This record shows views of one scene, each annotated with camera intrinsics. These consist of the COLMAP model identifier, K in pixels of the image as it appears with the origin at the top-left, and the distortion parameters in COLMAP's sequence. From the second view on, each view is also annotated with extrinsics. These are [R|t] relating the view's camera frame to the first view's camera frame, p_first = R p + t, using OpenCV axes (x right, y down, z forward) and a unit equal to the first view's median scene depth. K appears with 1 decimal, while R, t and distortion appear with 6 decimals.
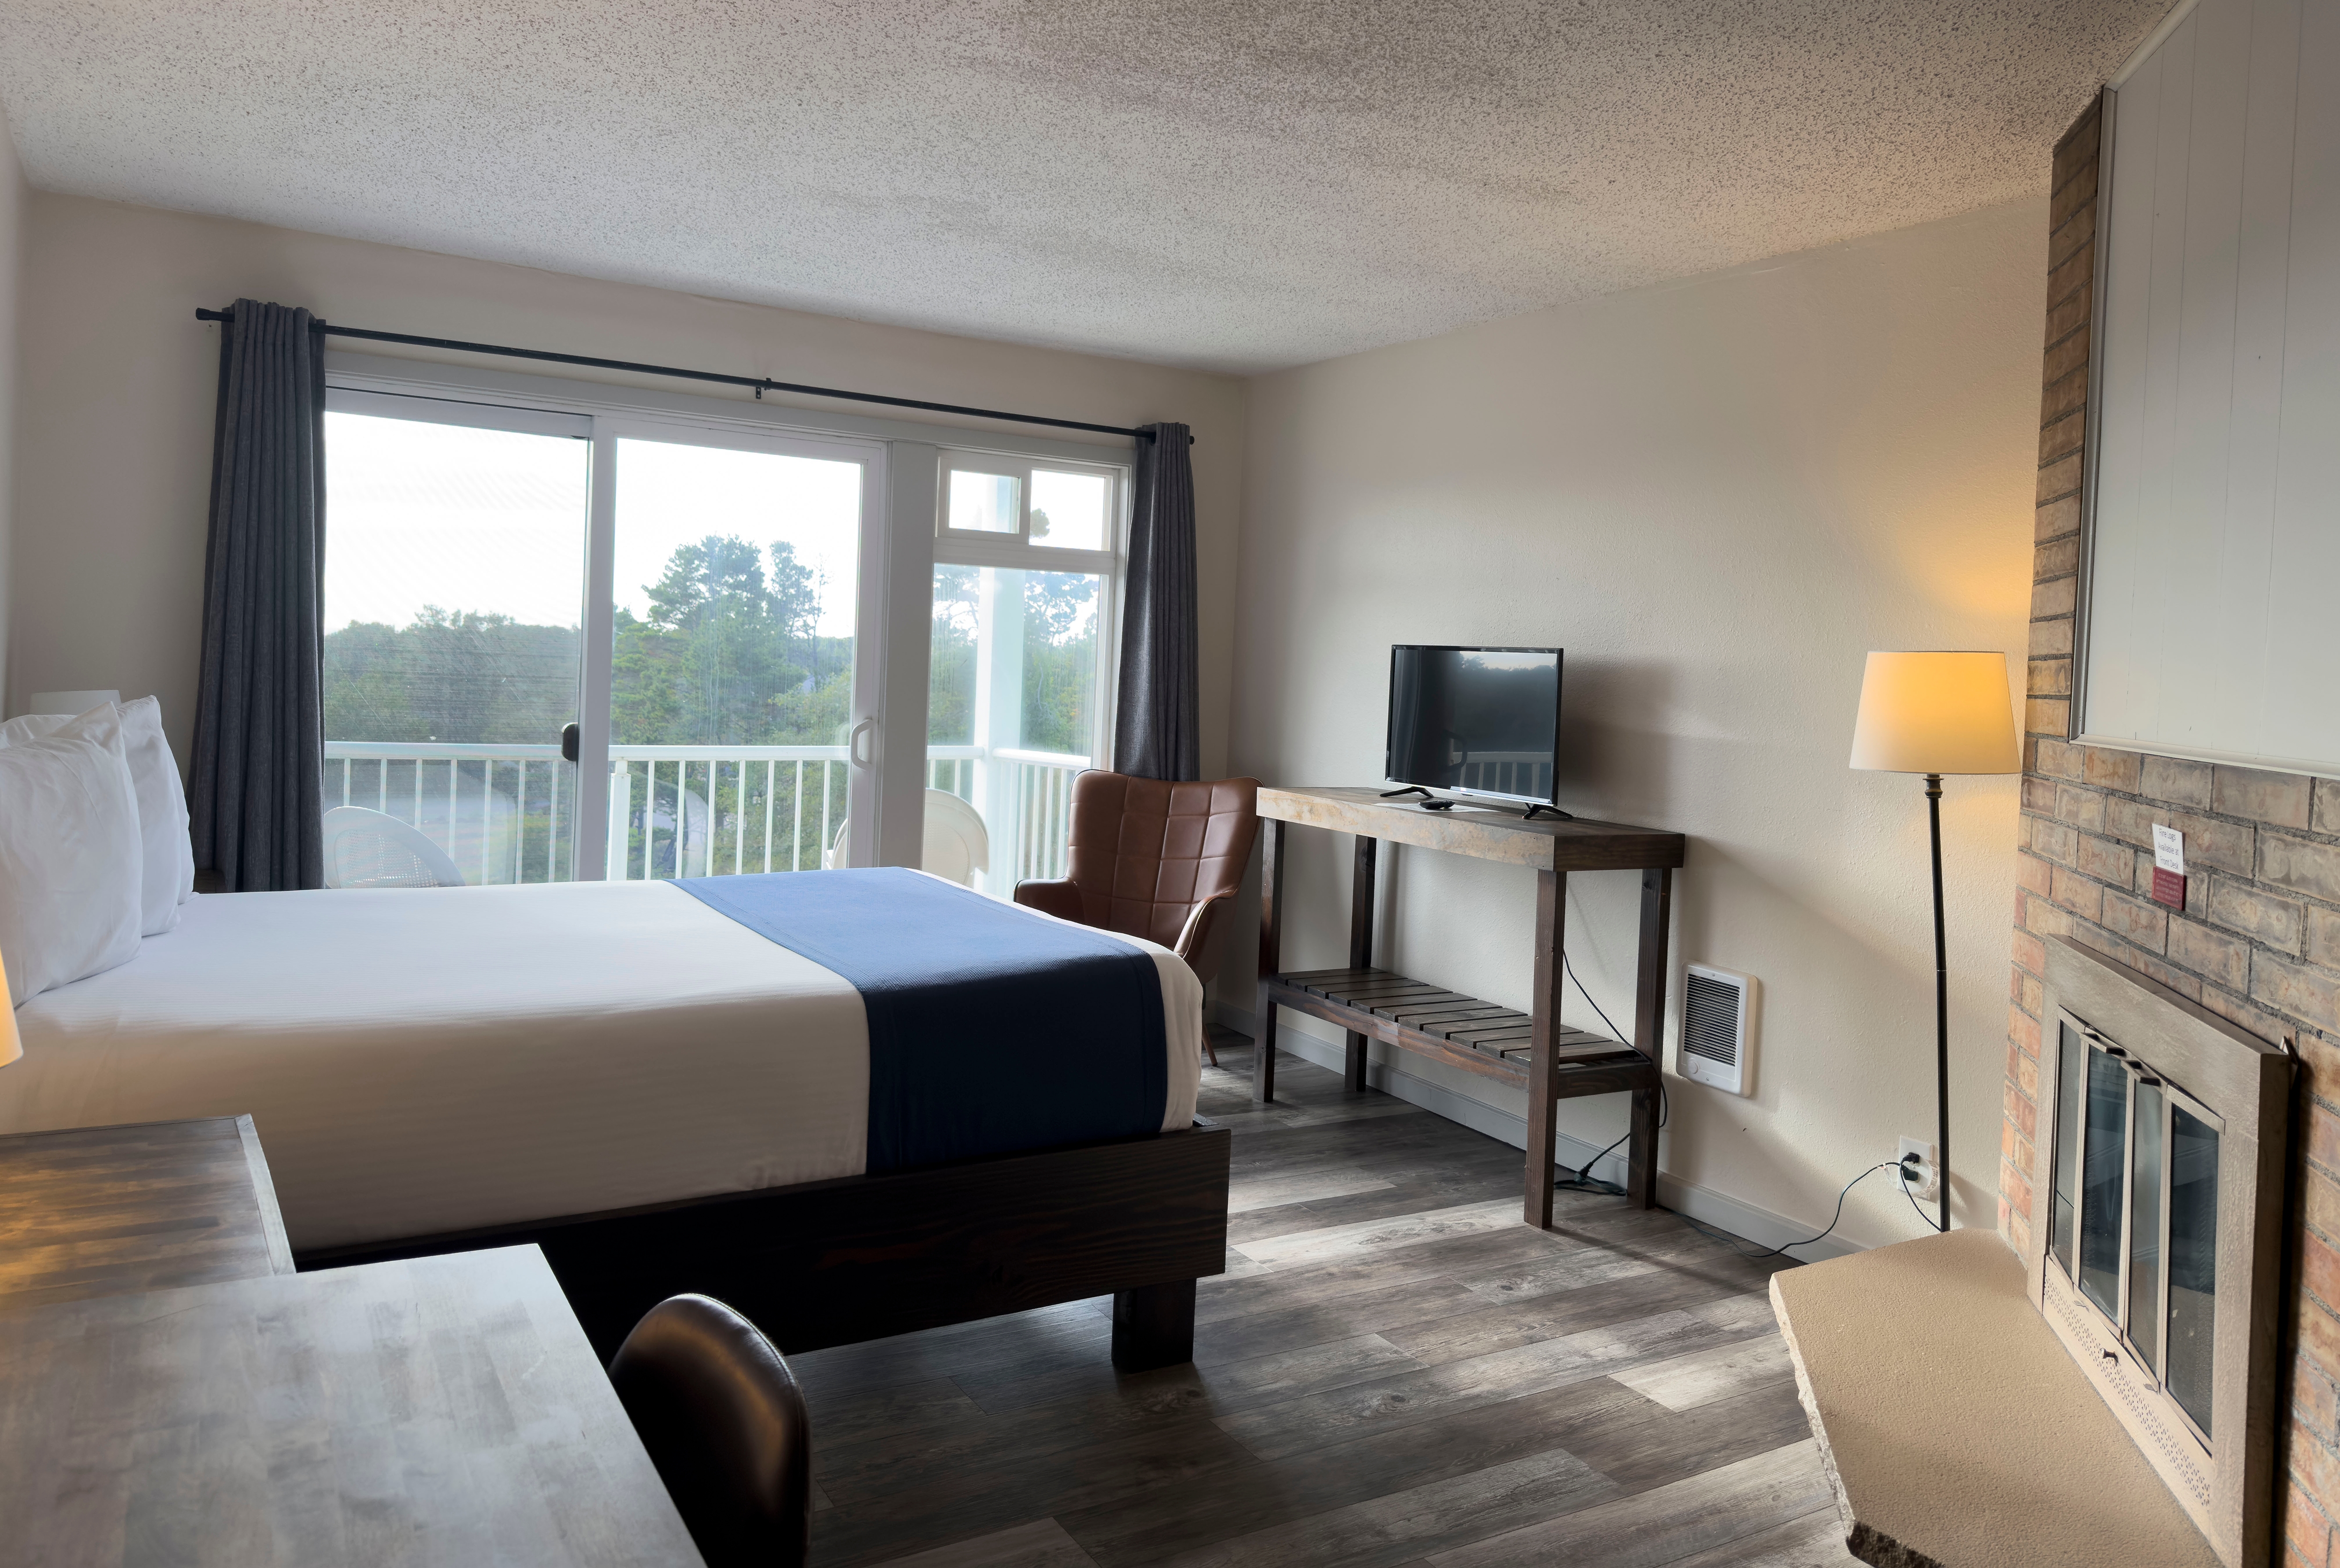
lens RADIAL K [[1663.2, 0, 1155.7], [0, 1663.2, 710.4], [0, 0, 1]] dist [0.046330, -0.038660]
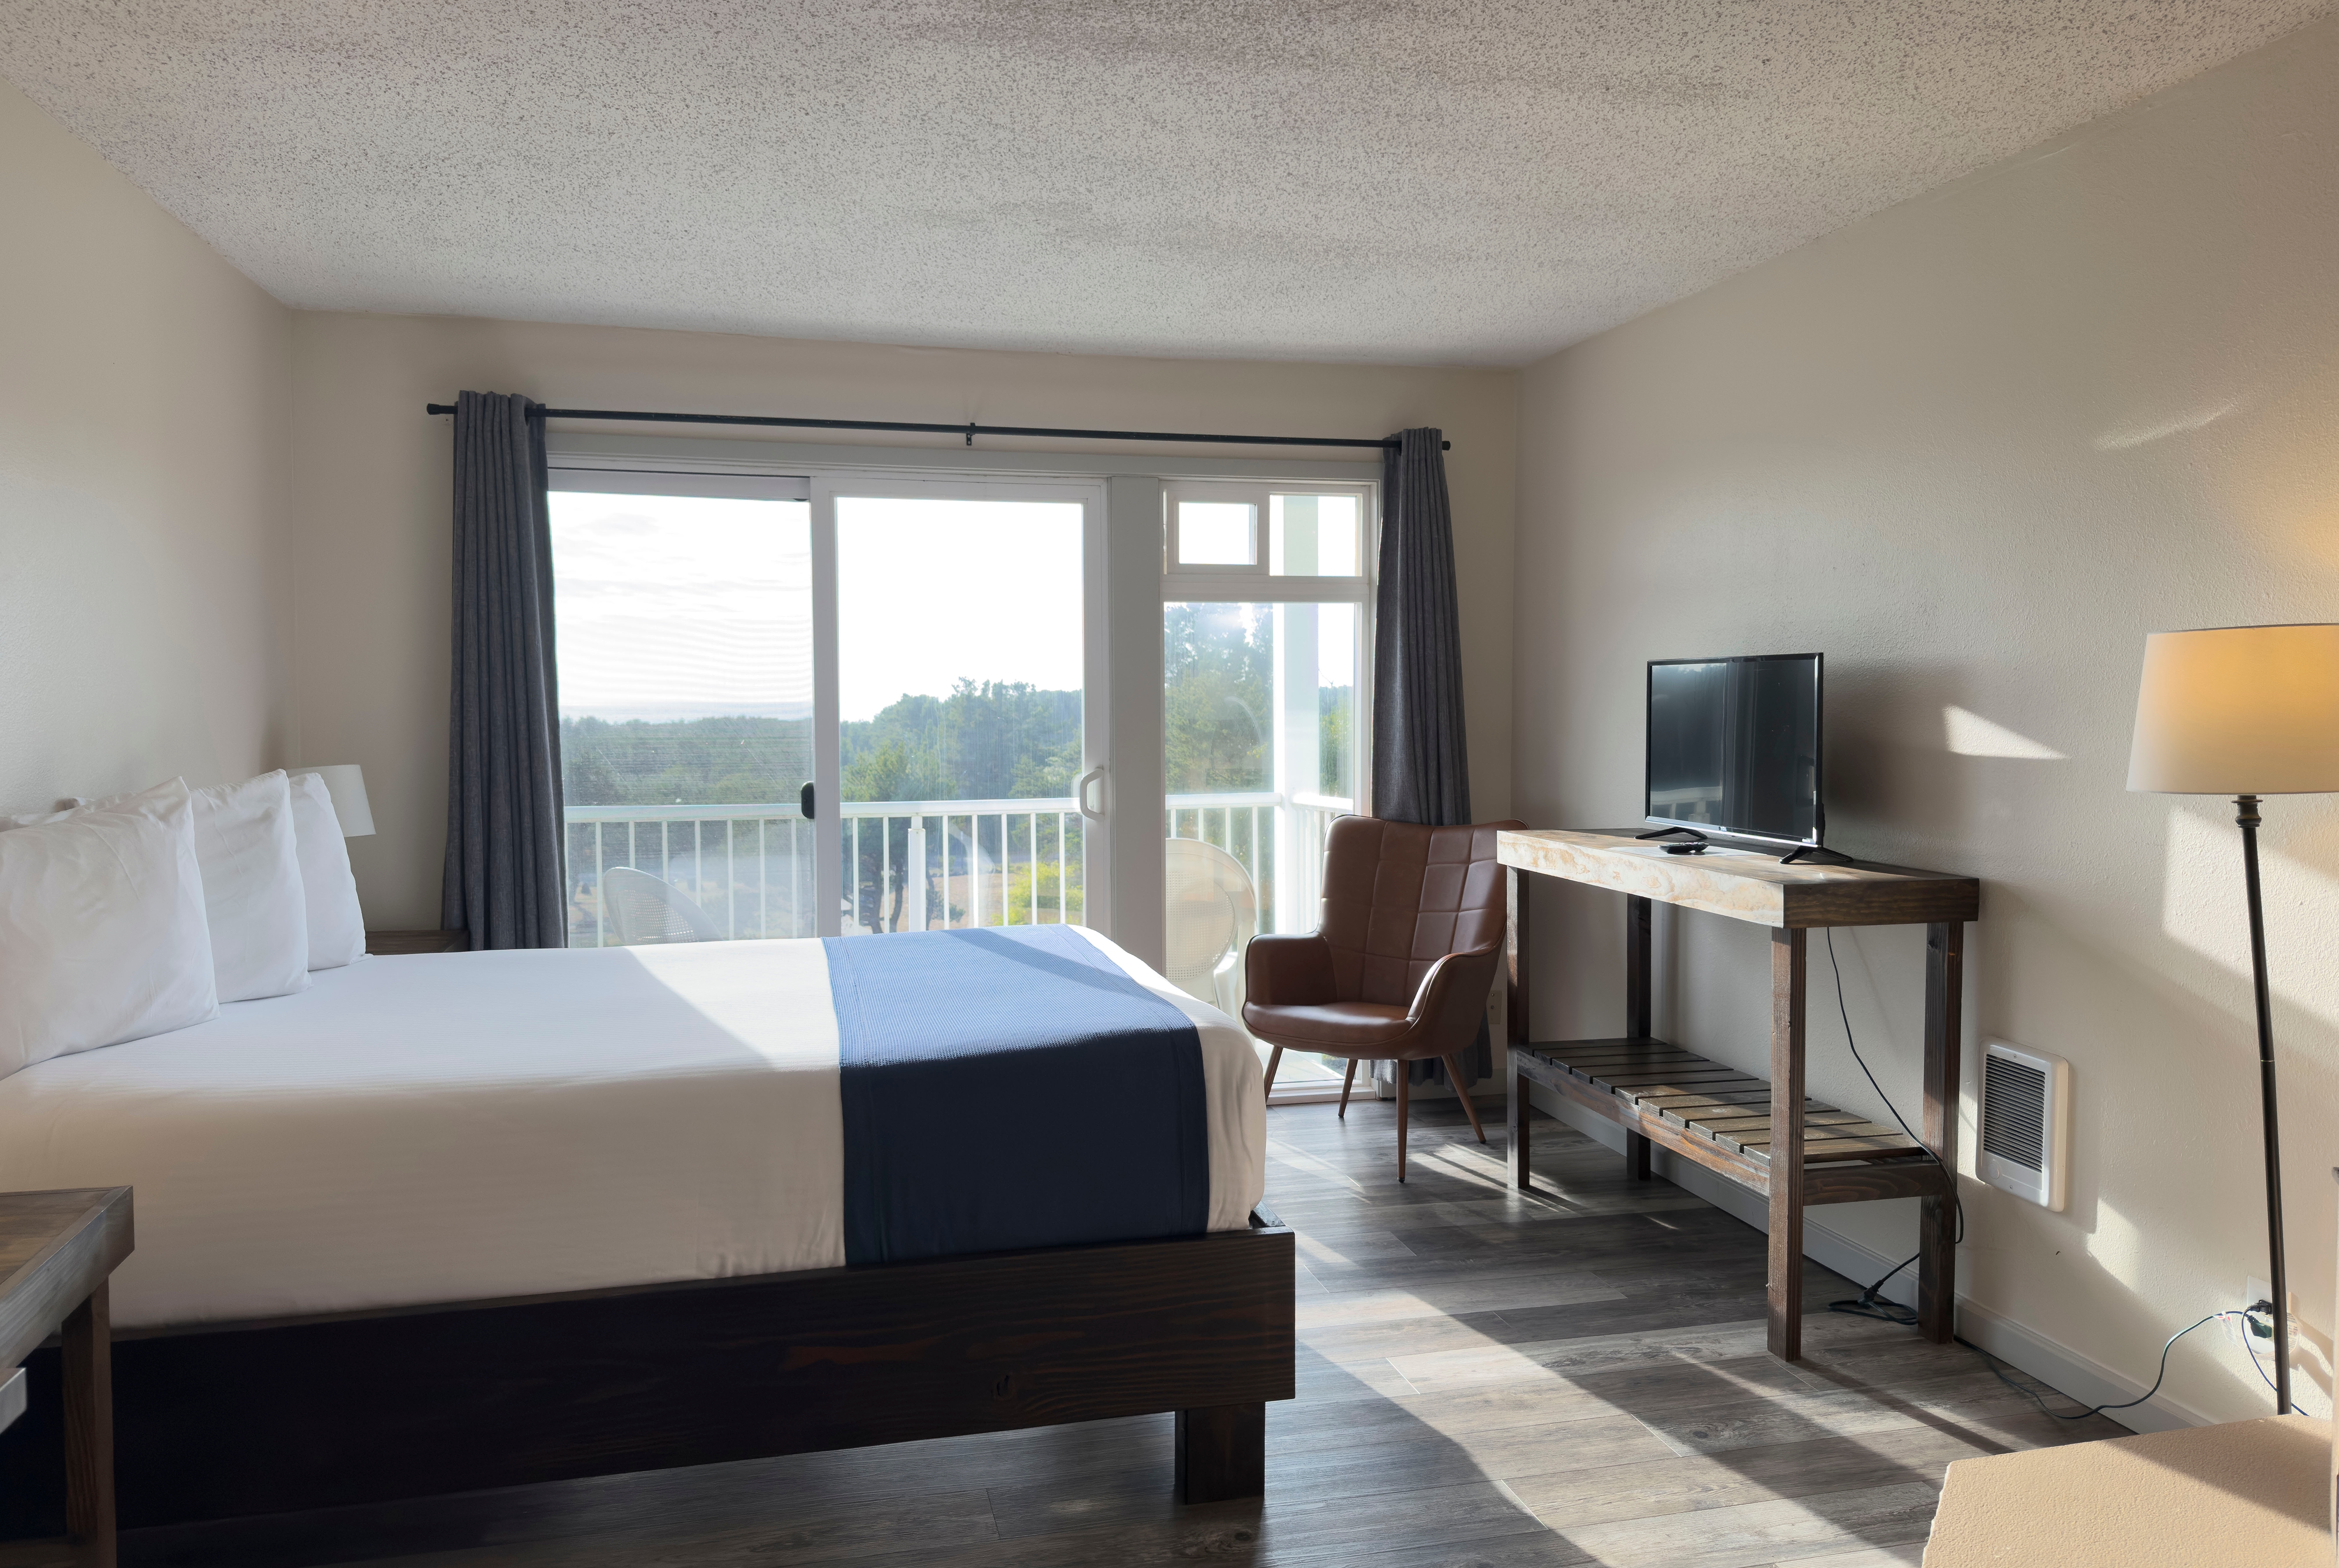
lens RADIAL K [[1662.6, 0, 1167.5], [0, 1662.6, 777.5], [0, 0, 1]] dist [0.046330, -0.038660]
pose [[0.954175, -0.032411, -0.297489, 0.188191], [0.036005, 0.999330, 0.006607, 0.007113], [0.297075, -0.017015, 0.954702, 0.124423]]
